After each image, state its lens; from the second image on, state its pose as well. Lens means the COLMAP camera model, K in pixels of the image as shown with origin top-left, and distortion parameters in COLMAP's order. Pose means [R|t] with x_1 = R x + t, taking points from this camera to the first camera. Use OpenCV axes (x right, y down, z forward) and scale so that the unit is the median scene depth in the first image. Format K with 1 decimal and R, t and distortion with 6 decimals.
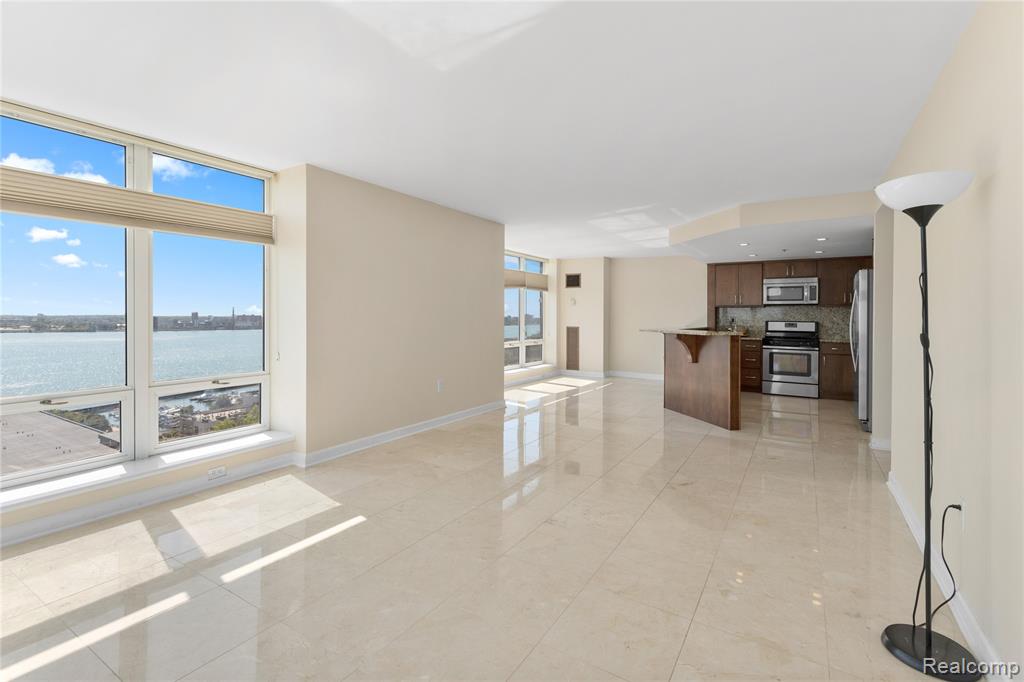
lens RADIAL K [[473.6, 0, 506.4], [0, 473.6, 320.3], [0, 0, 1]] dist [0.004569, -0.001666]
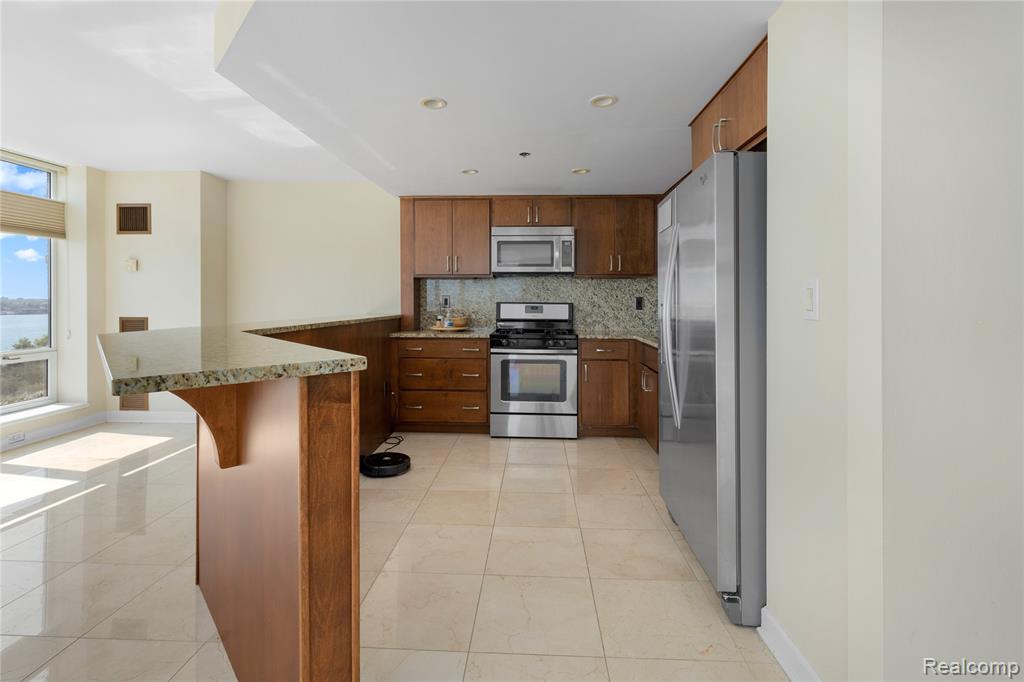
lens RADIAL K [[473.6, 0, 513.0], [0, 473.6, 295.1], [0, 0, 1]] dist [0.004569, -0.001666]
pose [[0.873728, 0.000780, 0.486414, 0.296037], [0.007096, 0.999872, -0.014349, 0.001102], [-0.486363, 0.015988, 0.873611, 0.507566]]
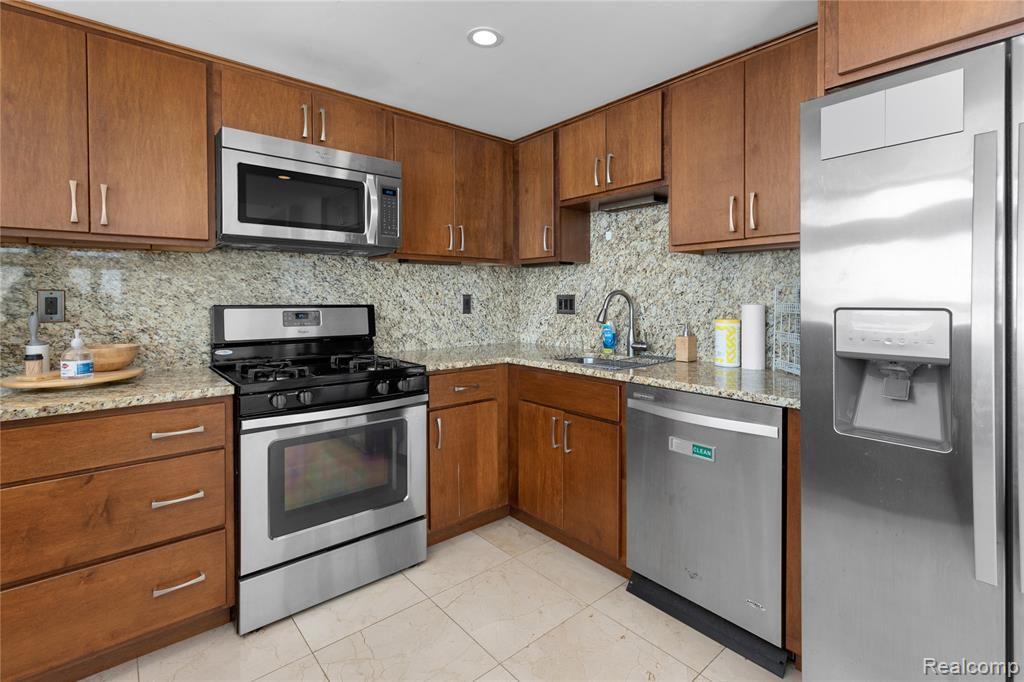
lens RADIAL K [[473.6, 0, 513.7], [0, 473.6, 301.0], [0, 0, 1]] dist [0.004569, -0.001666]
pose [[0.295357, -0.015065, 0.955268, 0.362950], [0.010291, 0.999868, 0.012586, -0.002889], [-0.955331, 0.006113, 0.295473, 0.800009]]
